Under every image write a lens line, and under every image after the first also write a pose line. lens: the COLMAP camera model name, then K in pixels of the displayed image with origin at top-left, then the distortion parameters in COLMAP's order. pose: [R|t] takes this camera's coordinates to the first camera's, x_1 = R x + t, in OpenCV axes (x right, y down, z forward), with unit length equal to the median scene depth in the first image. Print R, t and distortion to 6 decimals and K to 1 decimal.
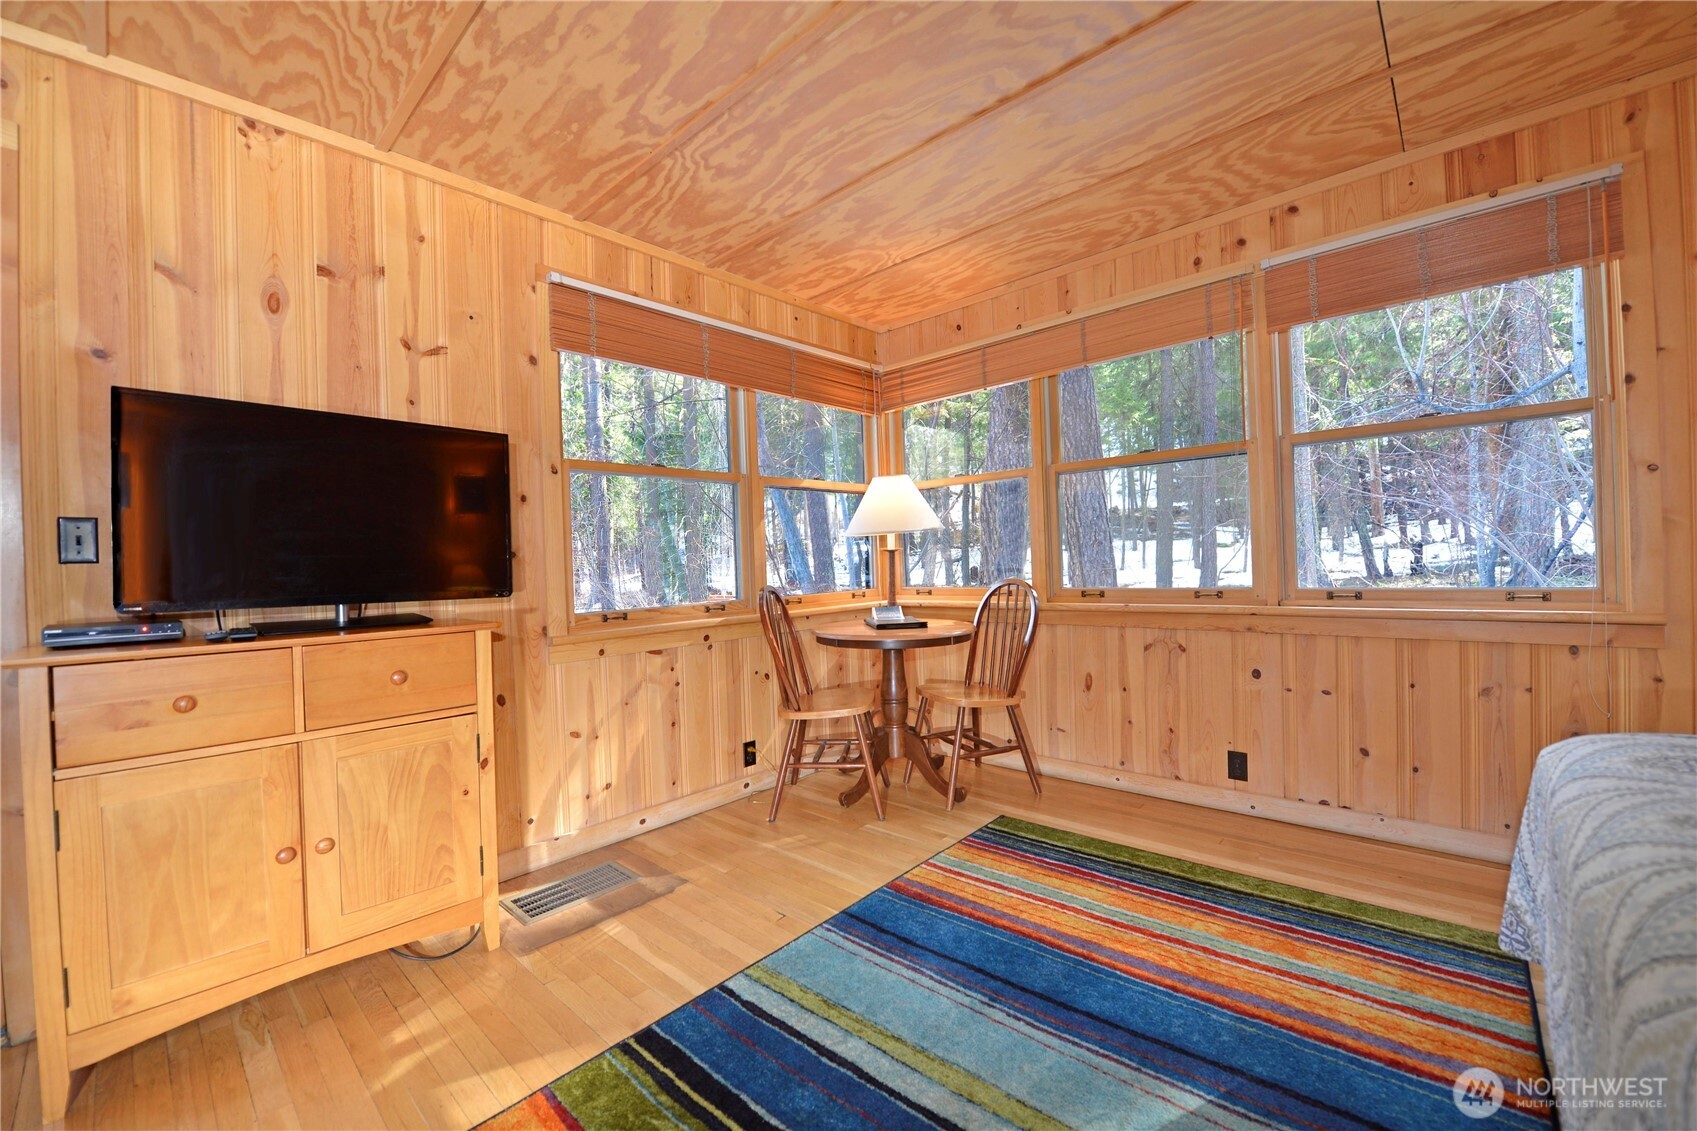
lens RADIAL K [[678.2, 0, 848.5], [0, 678.2, 565.7], [0, 0, 1]] dist [-0.021078, -0.001014]
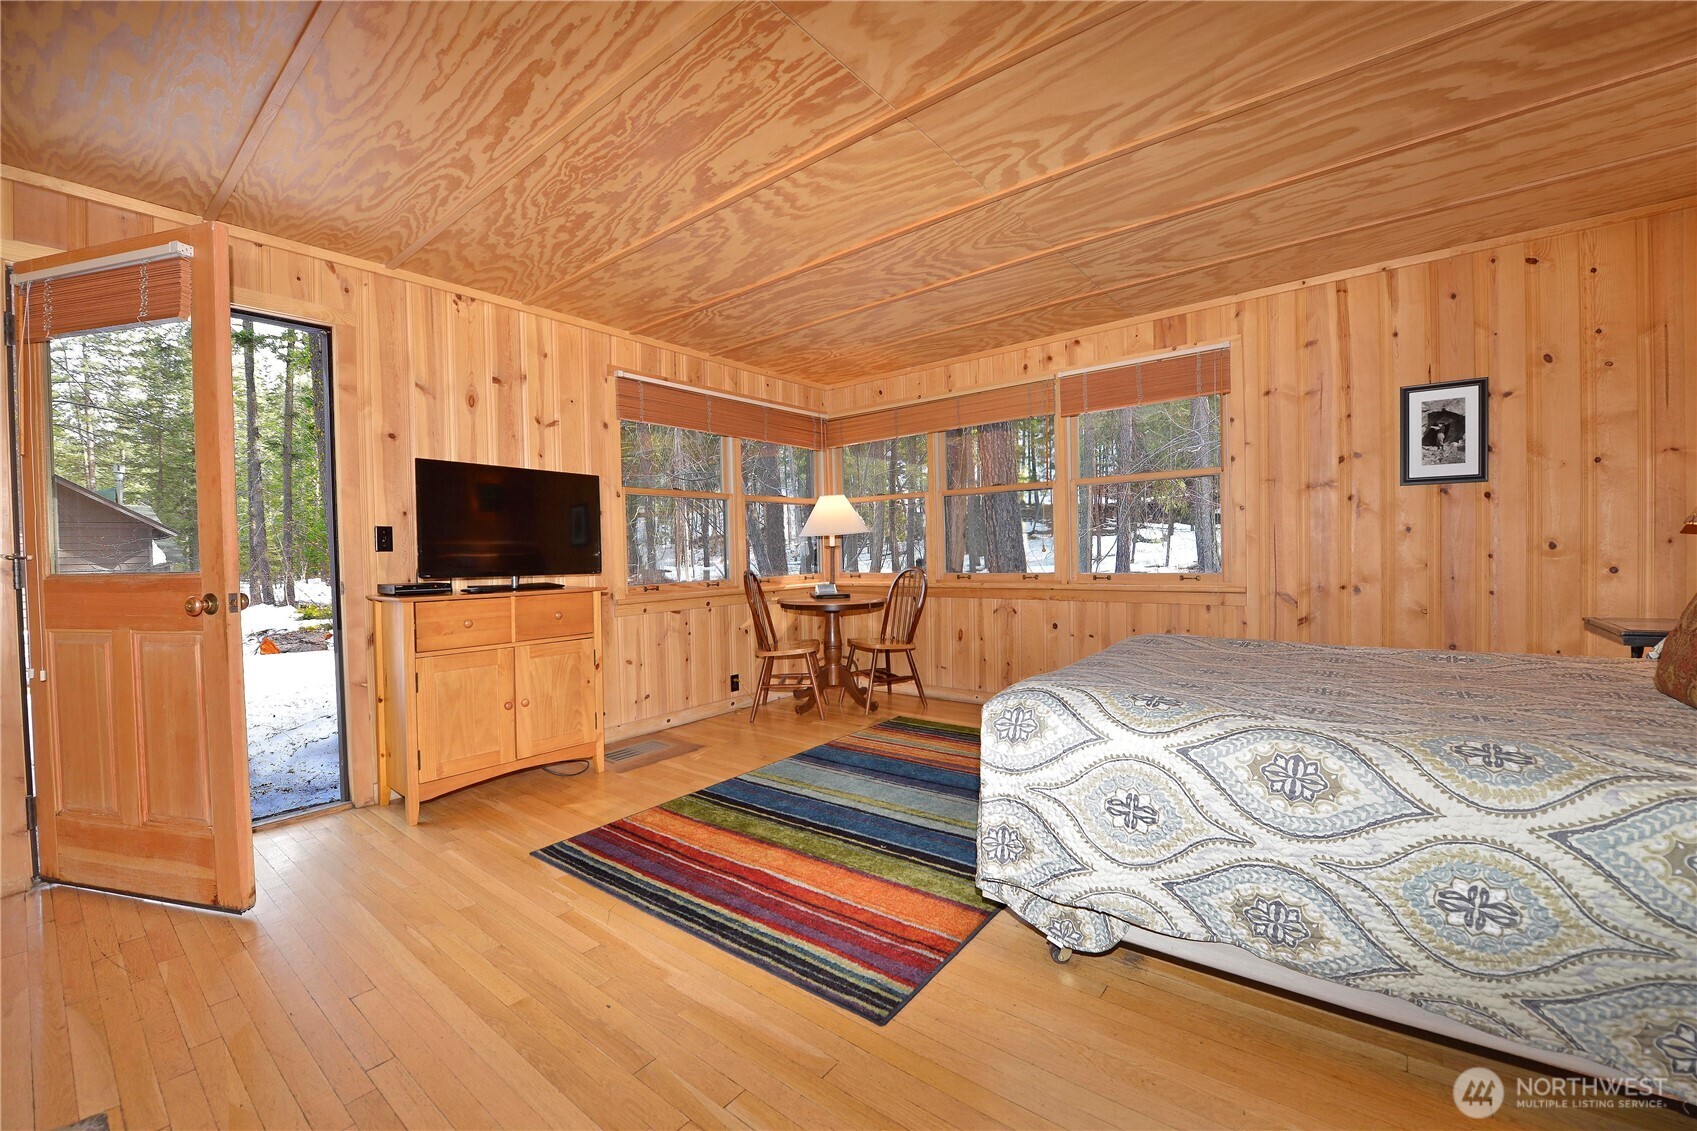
lens RADIAL K [[678.2, 0, 849.9], [0, 678.2, 561.7], [0, 0, 1]] dist [-0.021078, -0.001014]
pose [[0.997032, 0.008912, 0.076467, -0.013202], [-0.009448, 0.999933, 0.006650, -0.000039], [-0.076403, -0.007353, 0.997050, -0.633131]]
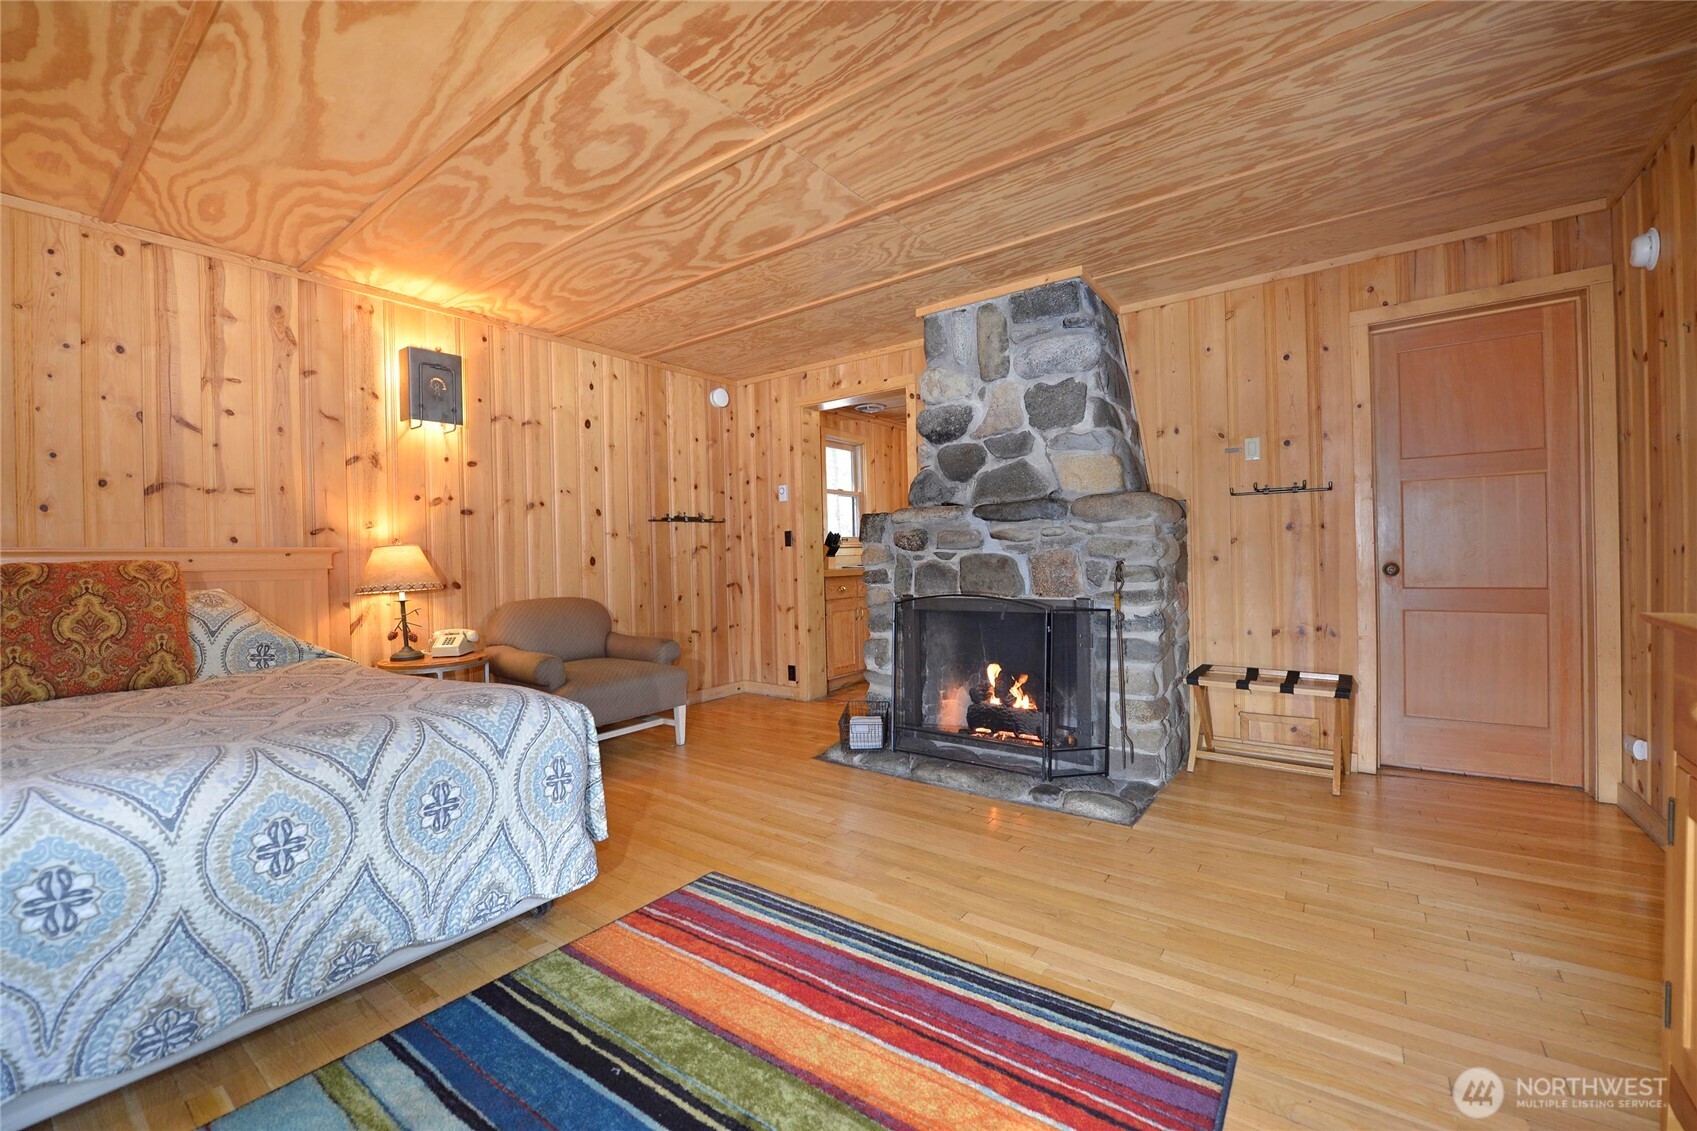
lens RADIAL K [[678.2, 0, 849.7], [0, 678.2, 568.3], [0, 0, 1]] dist [-0.021078, -0.001014]
pose [[-0.992859, 0.054618, -0.106059, -0.042982], [0.052045, 0.998283, 0.026879, -0.001481], [0.107345, 0.021168, -0.993996, 0.915051]]
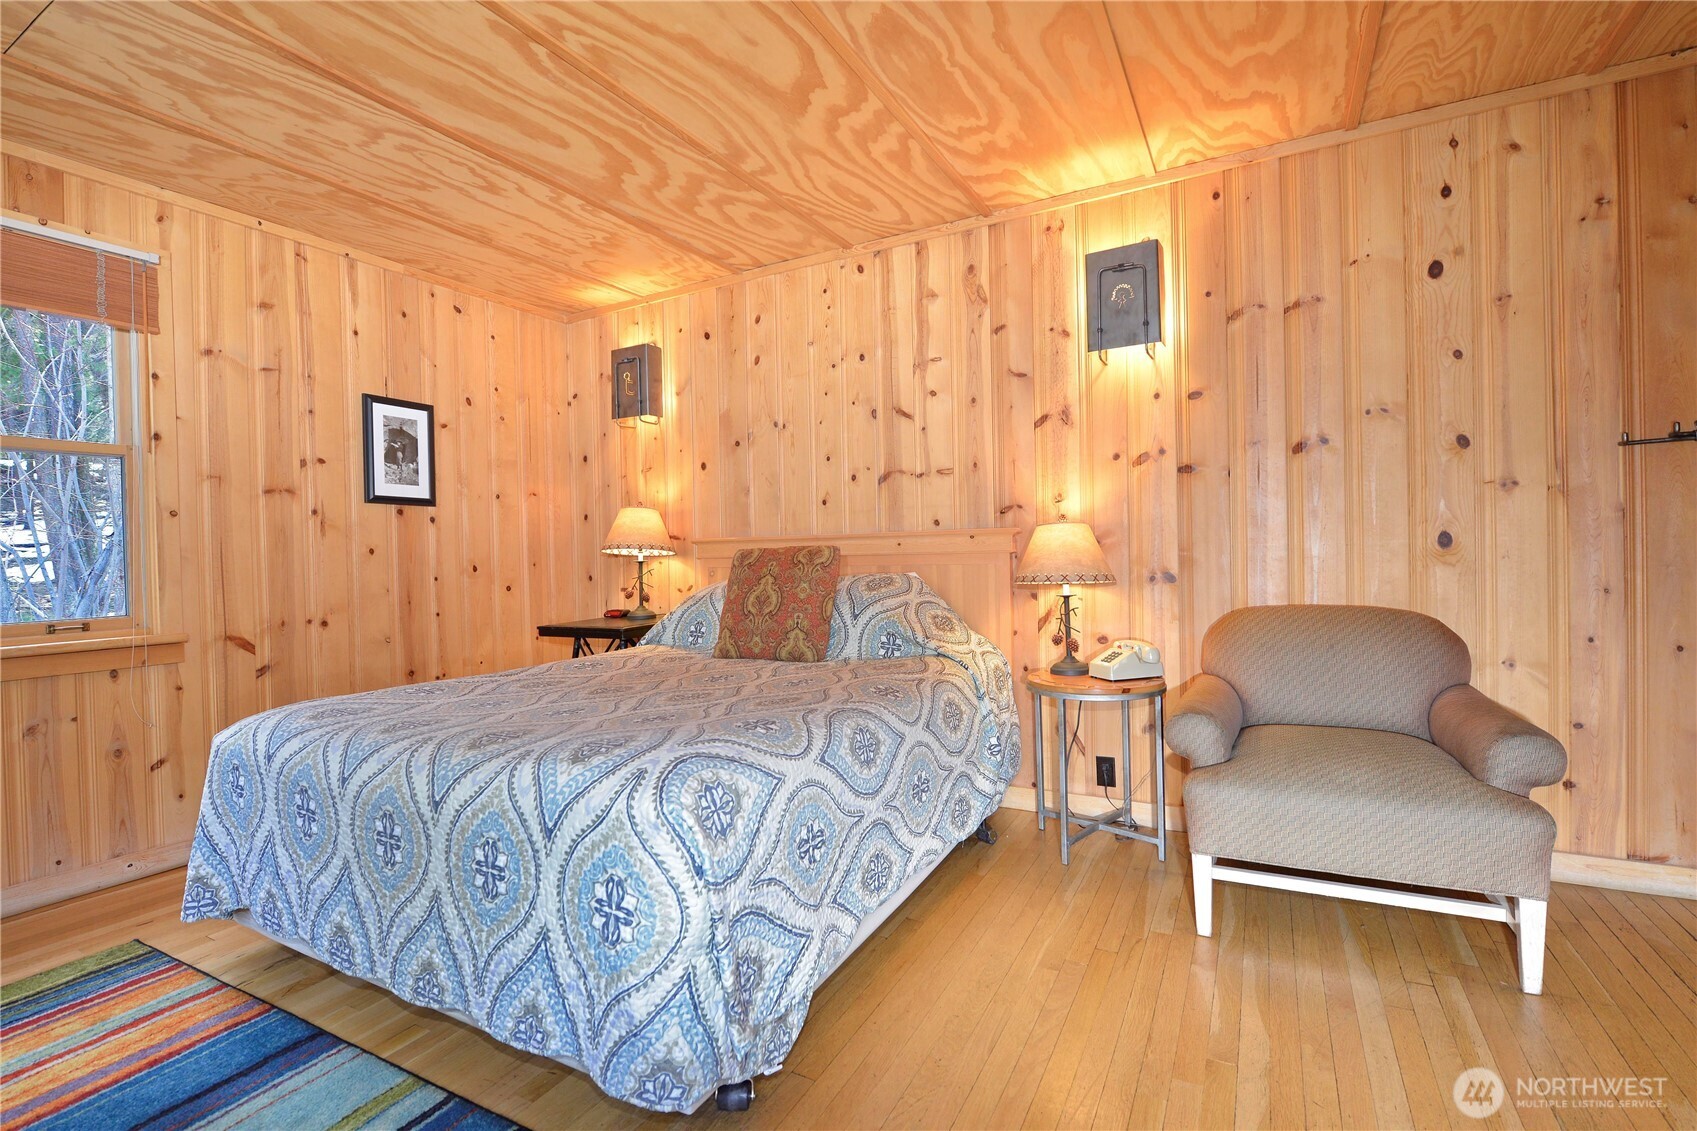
lens RADIAL K [[767.8, 0, 847.8], [0, 767.8, 564.4], [0, 0, 1]] dist [-0.012721, -0.001318]
pose [[-0.242320, 0.023961, 0.969901, -0.345431], [0.037817, 0.999169, -0.015236, 0.010353], [-0.969459, 0.032987, -0.243024, 0.104179]]
